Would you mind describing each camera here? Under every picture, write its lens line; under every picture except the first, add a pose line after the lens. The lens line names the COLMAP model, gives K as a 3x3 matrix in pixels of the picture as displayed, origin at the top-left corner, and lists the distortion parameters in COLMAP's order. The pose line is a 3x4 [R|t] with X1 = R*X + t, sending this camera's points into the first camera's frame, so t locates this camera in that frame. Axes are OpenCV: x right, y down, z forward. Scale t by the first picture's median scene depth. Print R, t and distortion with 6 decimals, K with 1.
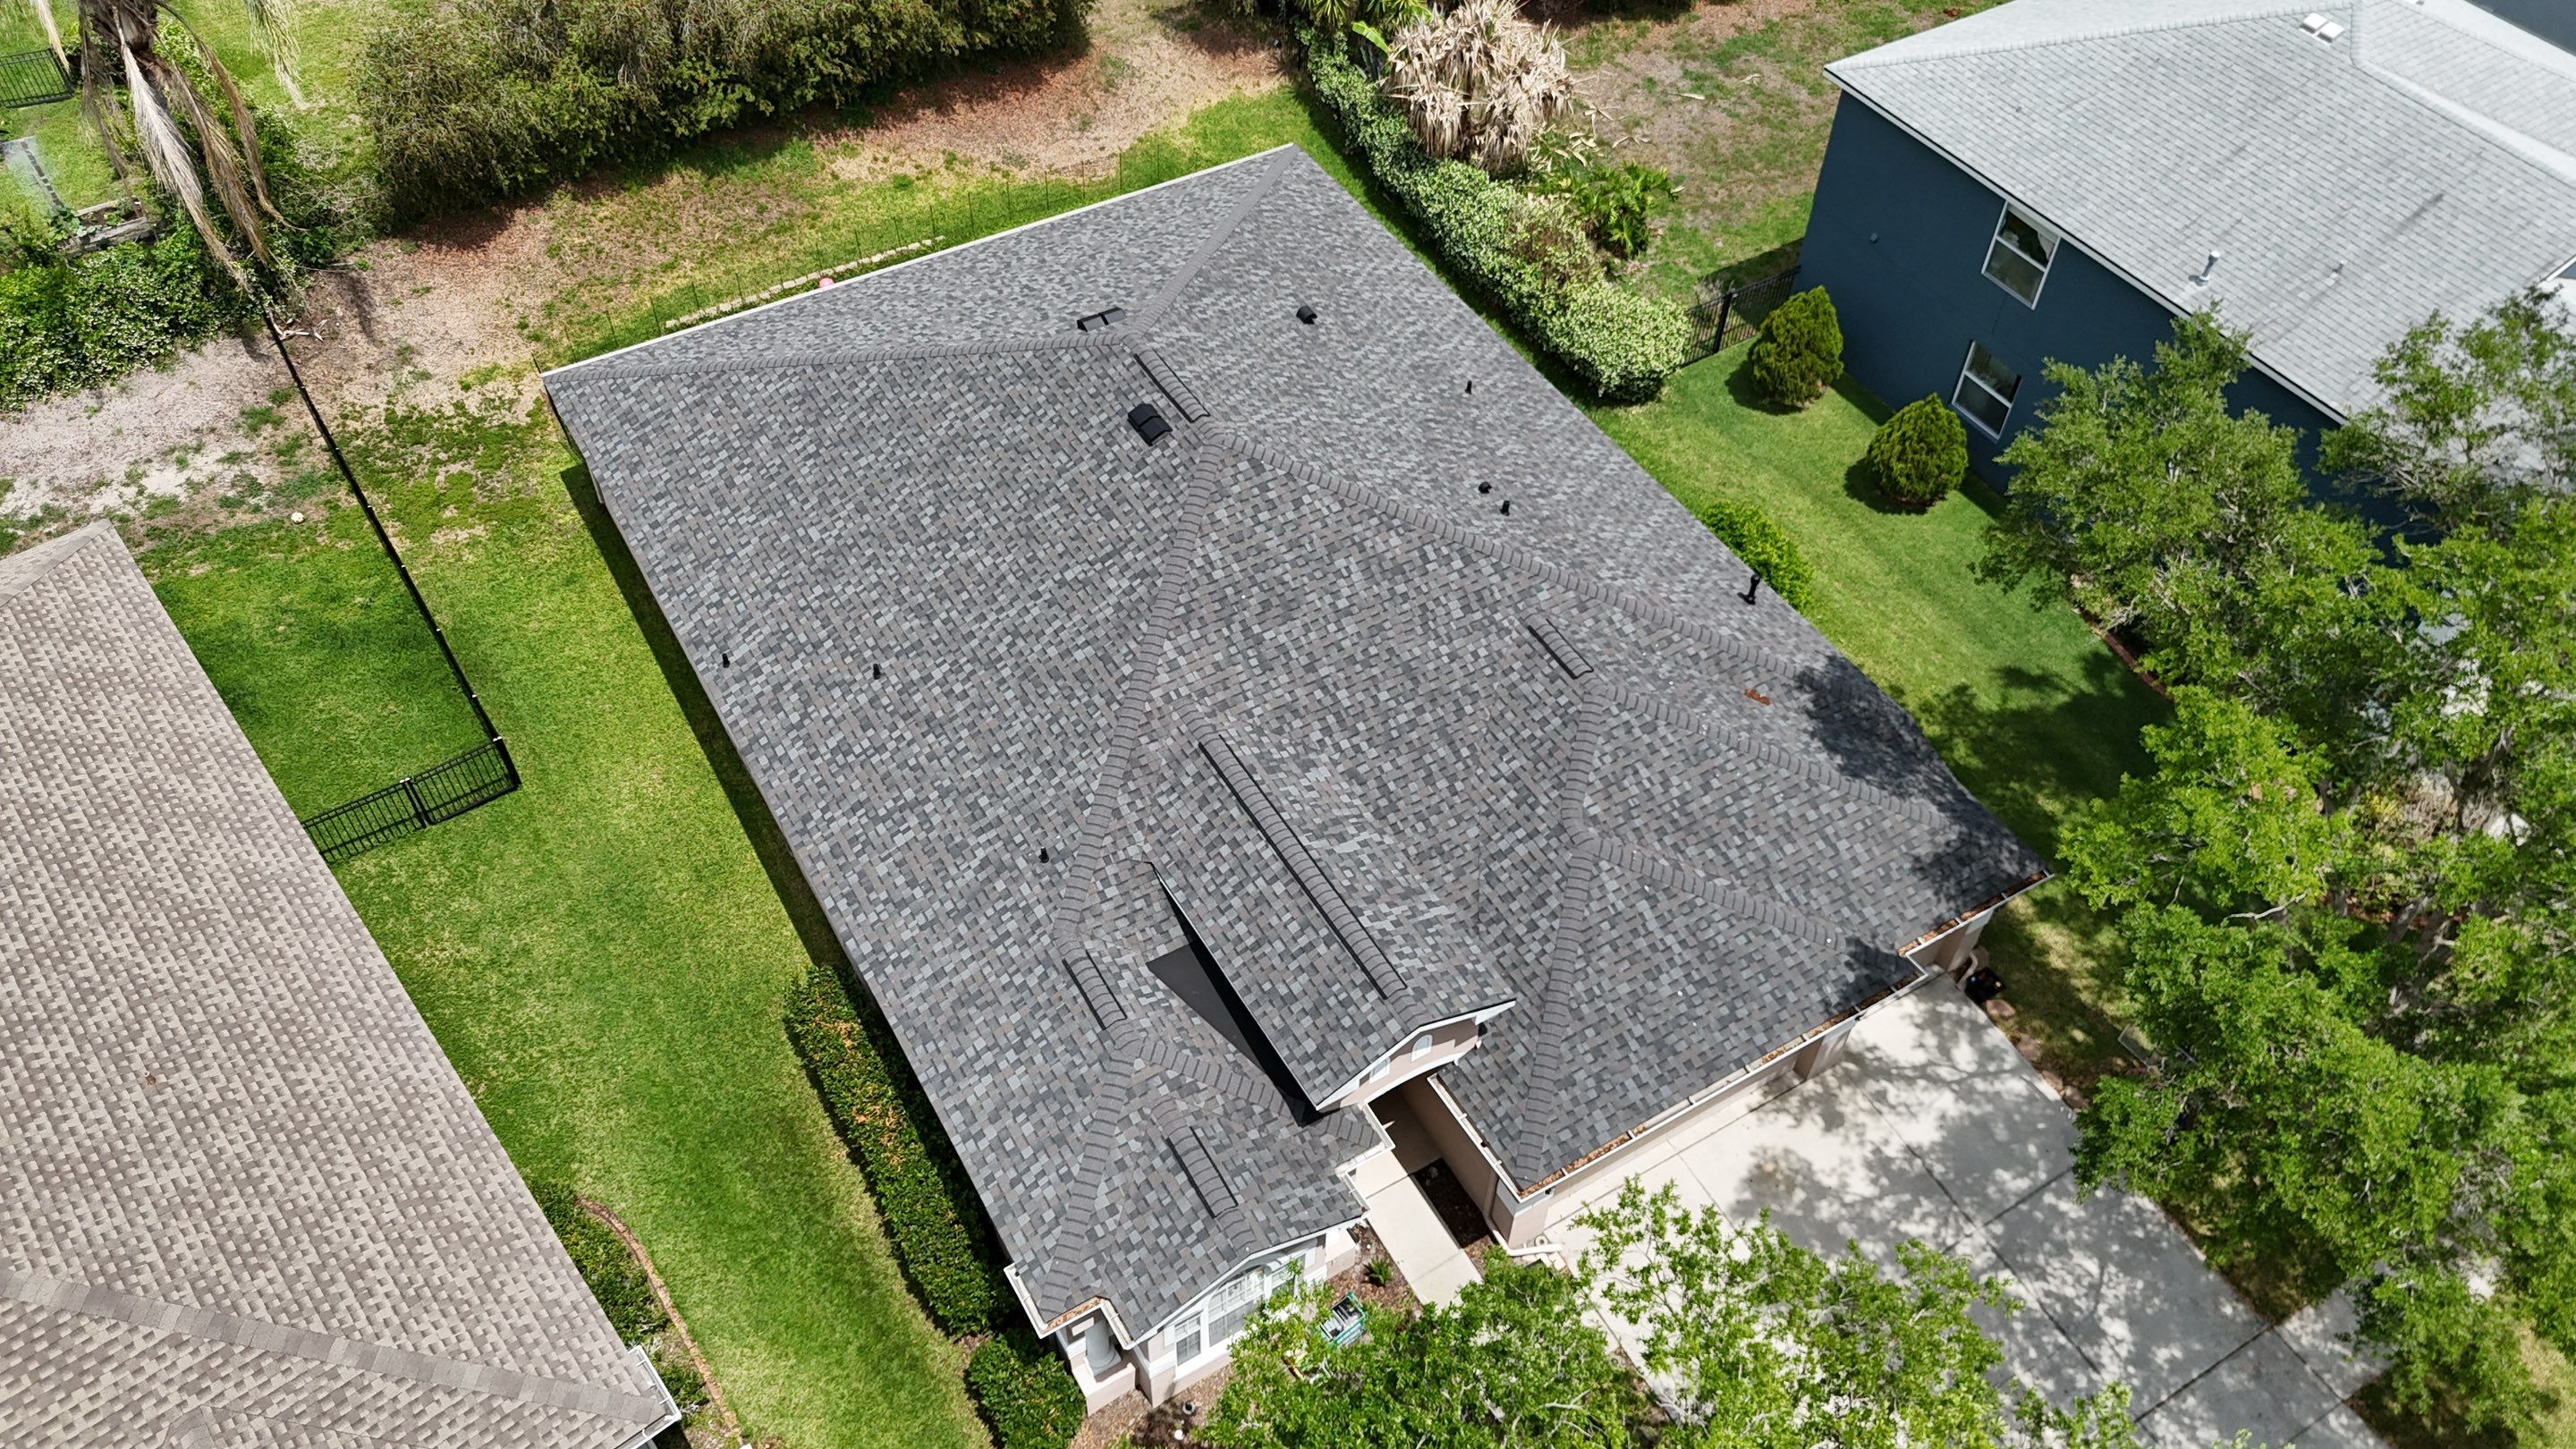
lens RADIAL K [[1916.3, 0, 1288.0], [0, 1916.3, 724.5], [0, 0, 1]] dist [0.048451, -0.011349]
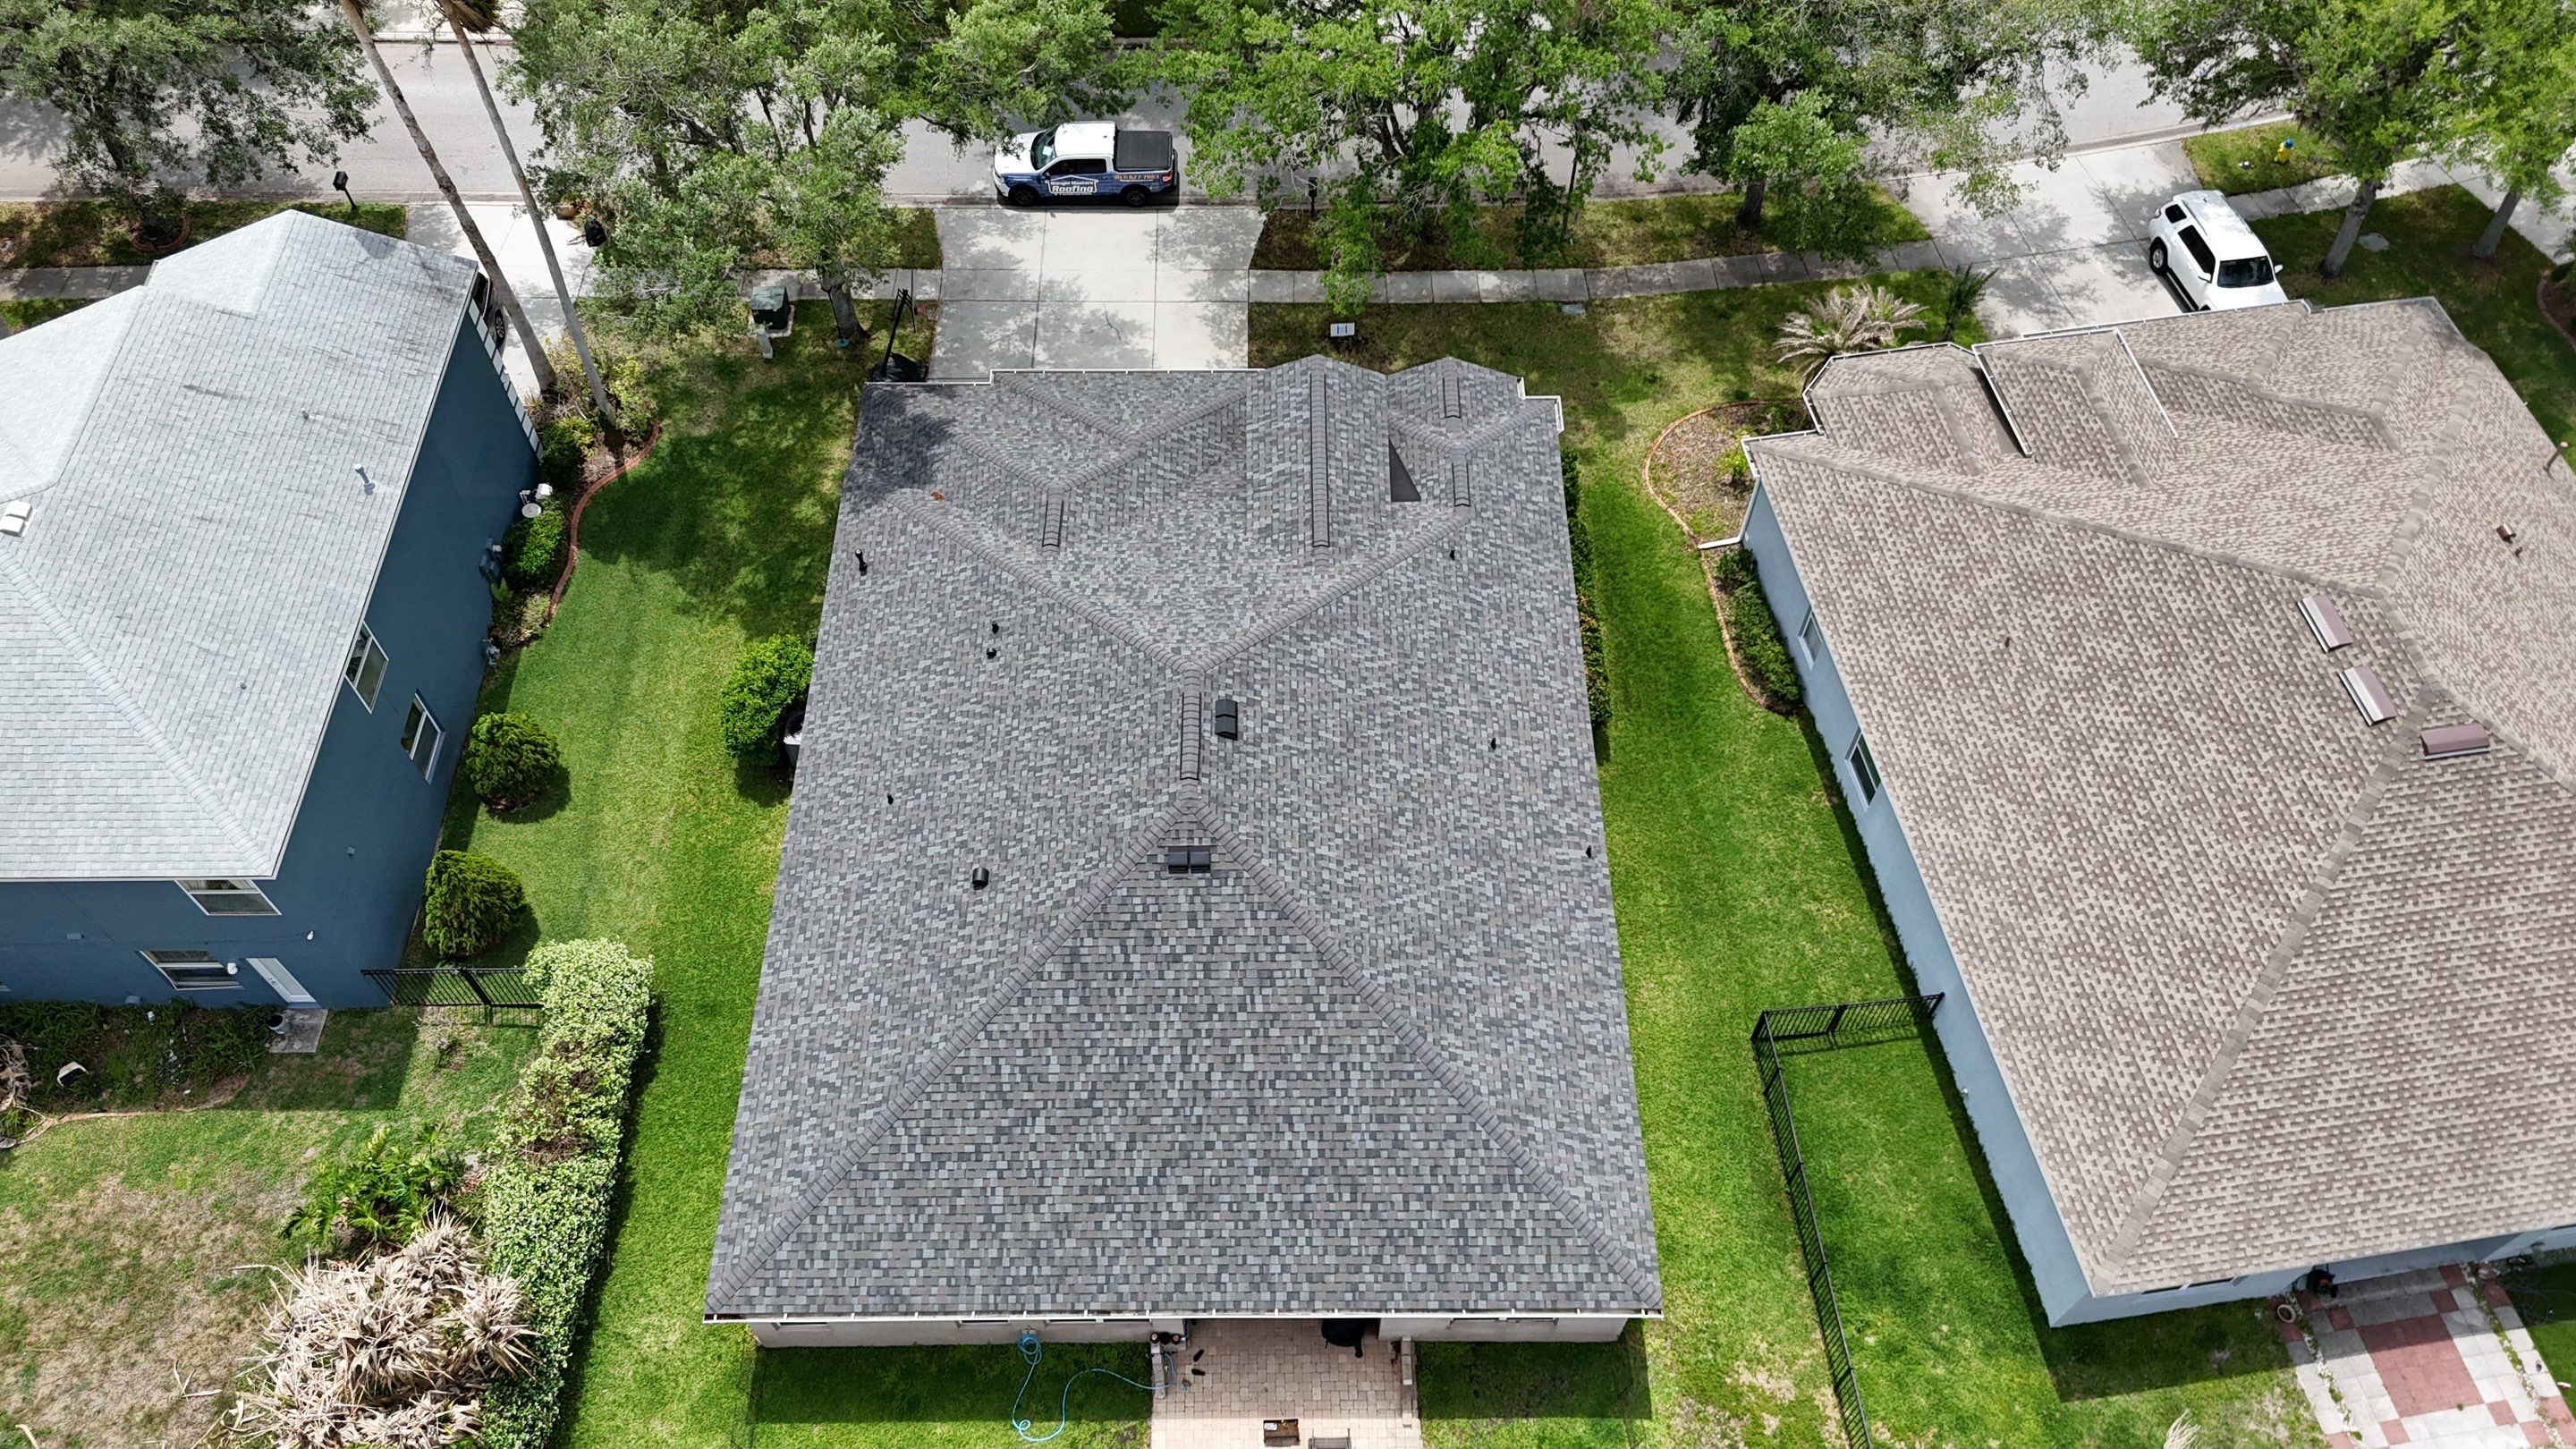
lens RADIAL K [[1904.3, 0, 1288.0], [0, 1904.3, 724.5], [0, 0, 1]] dist [0.074157, -0.004904]
pose [[-0.862818, -0.427120, 0.270395, -0.346897], [0.367111, -0.161696, 0.916015, -0.998523], [-0.347526, 0.889620, 0.296315, 0.519192]]
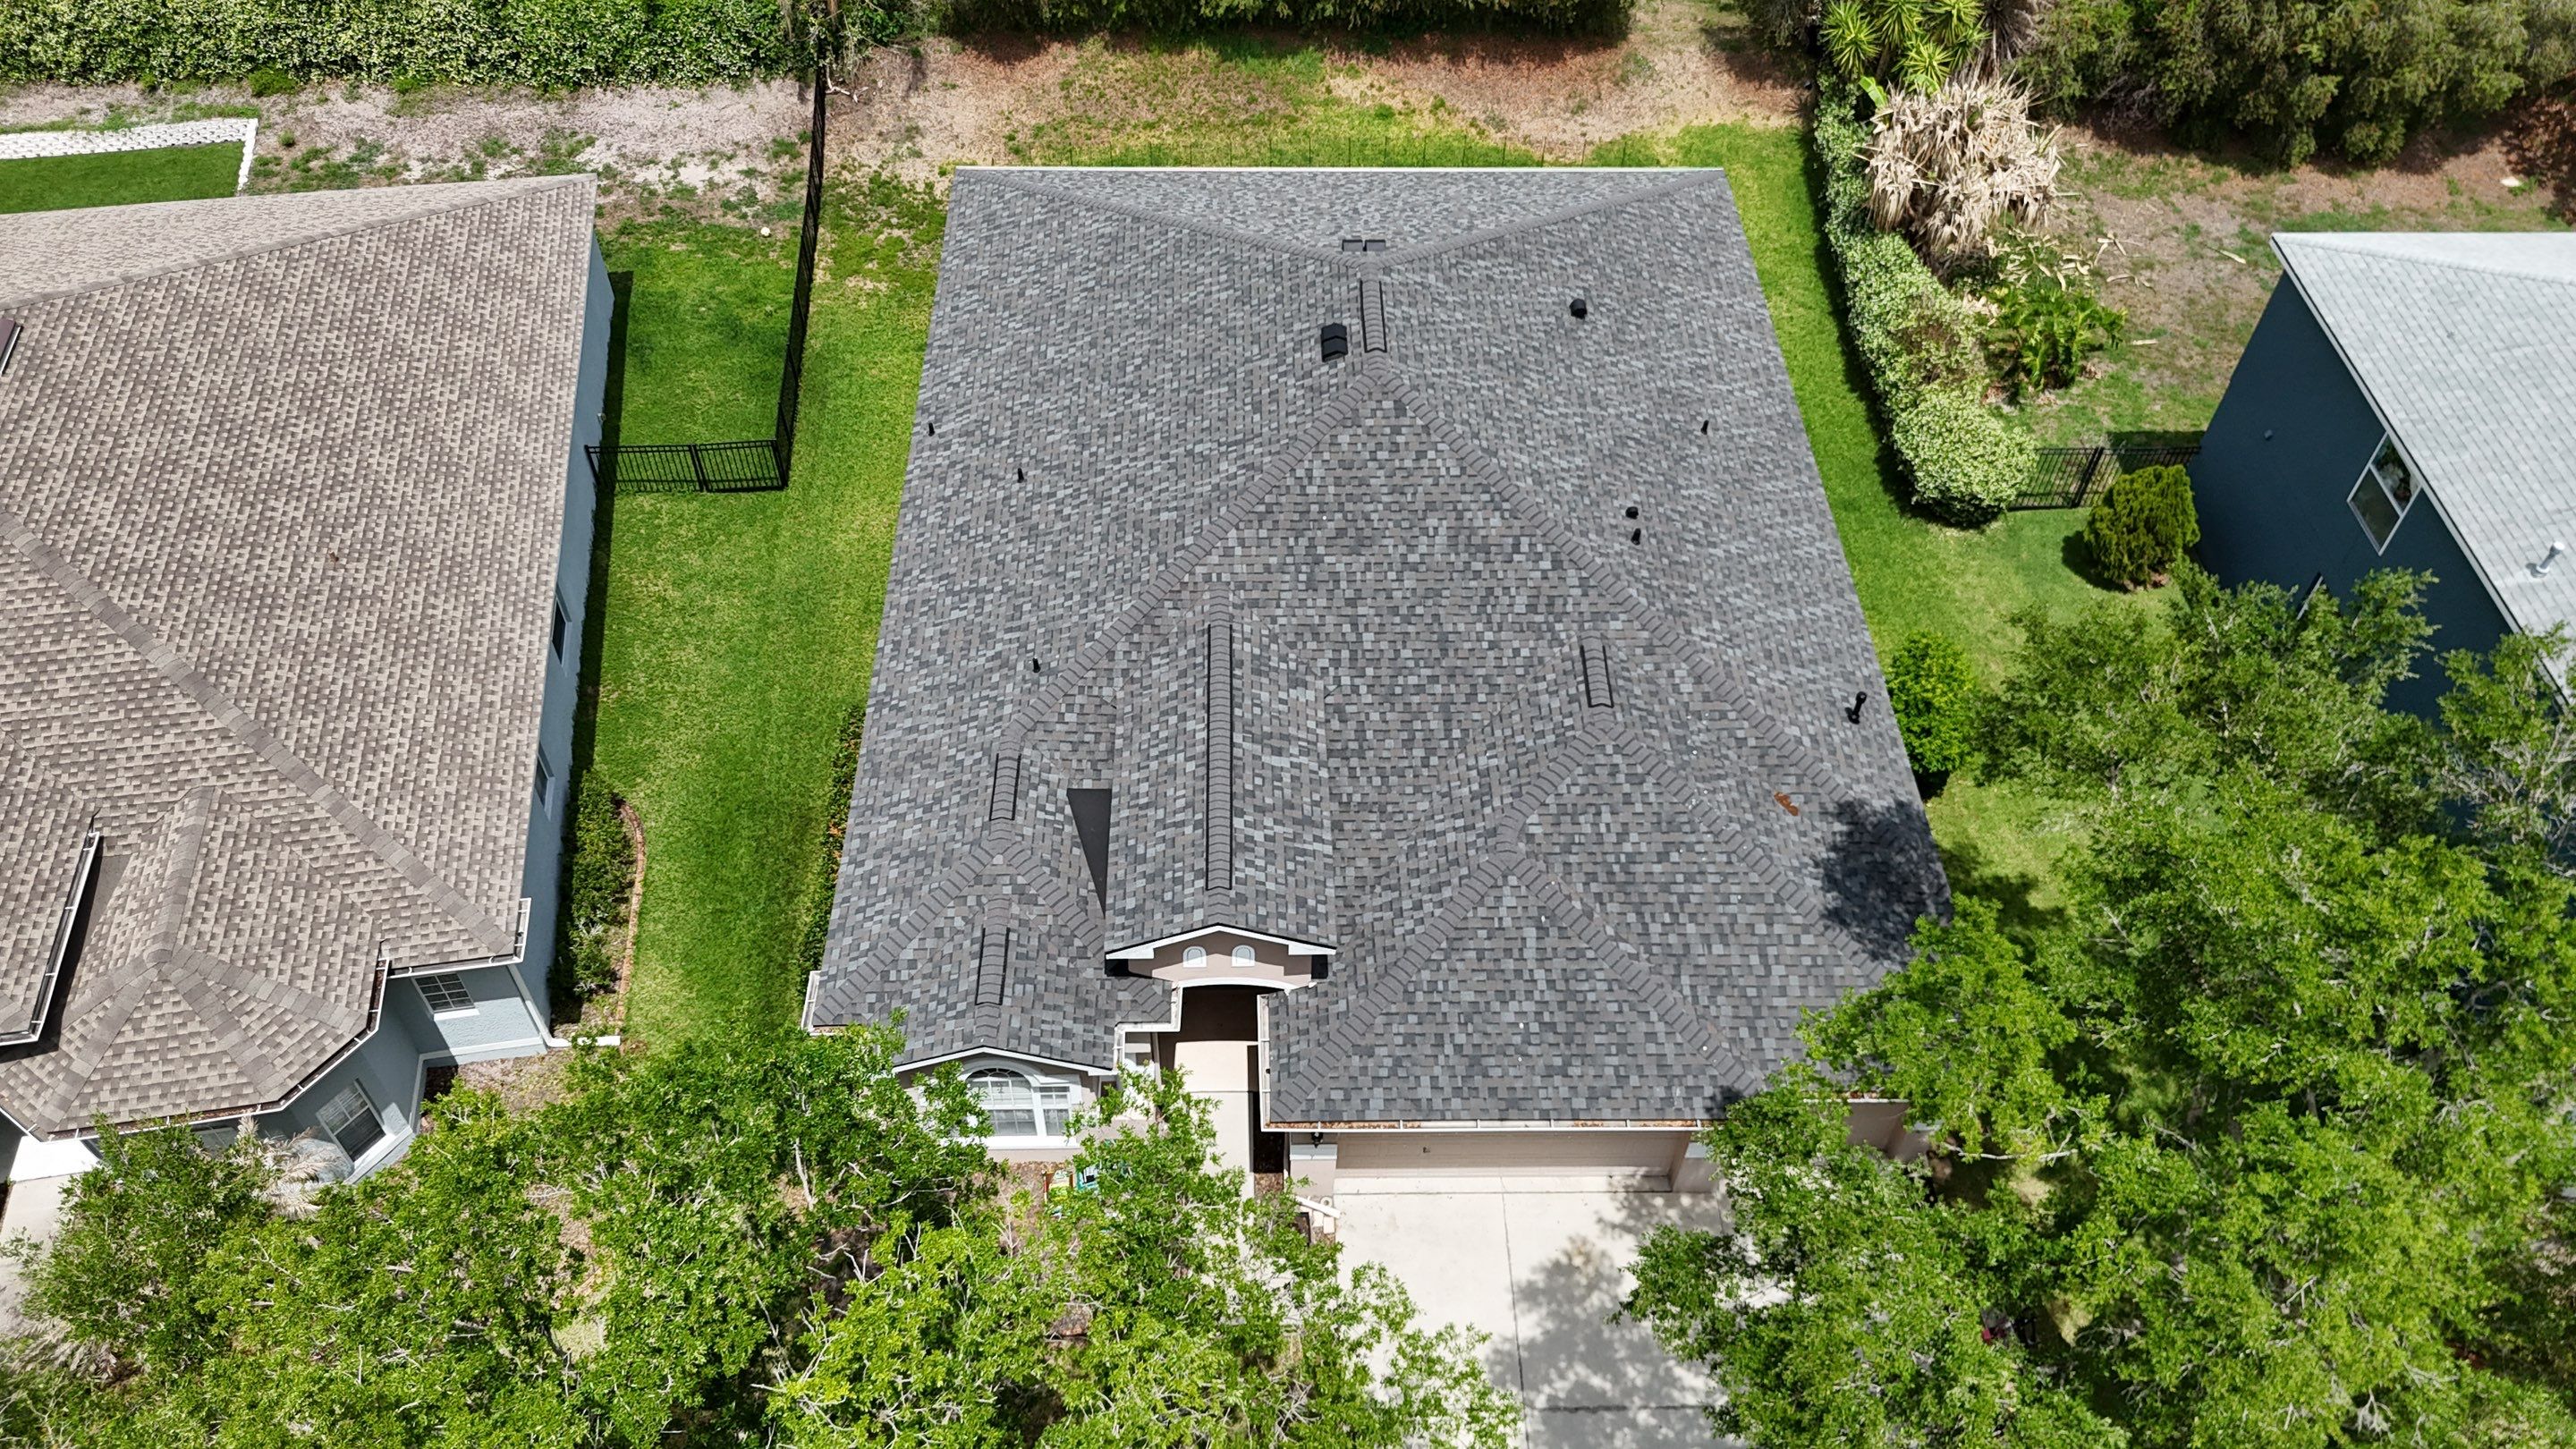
lens RADIAL K [[1916.3, 0, 1288.0], [0, 1916.3, 724.5], [0, 0, 1]] dist [0.048451, -0.011349]
pose [[0.871095, 0.365542, -0.327983, 0.264778], [-0.369311, 0.927783, 0.053170, -0.008233], [0.323732, 0.074812, 0.943186, 0.016102]]
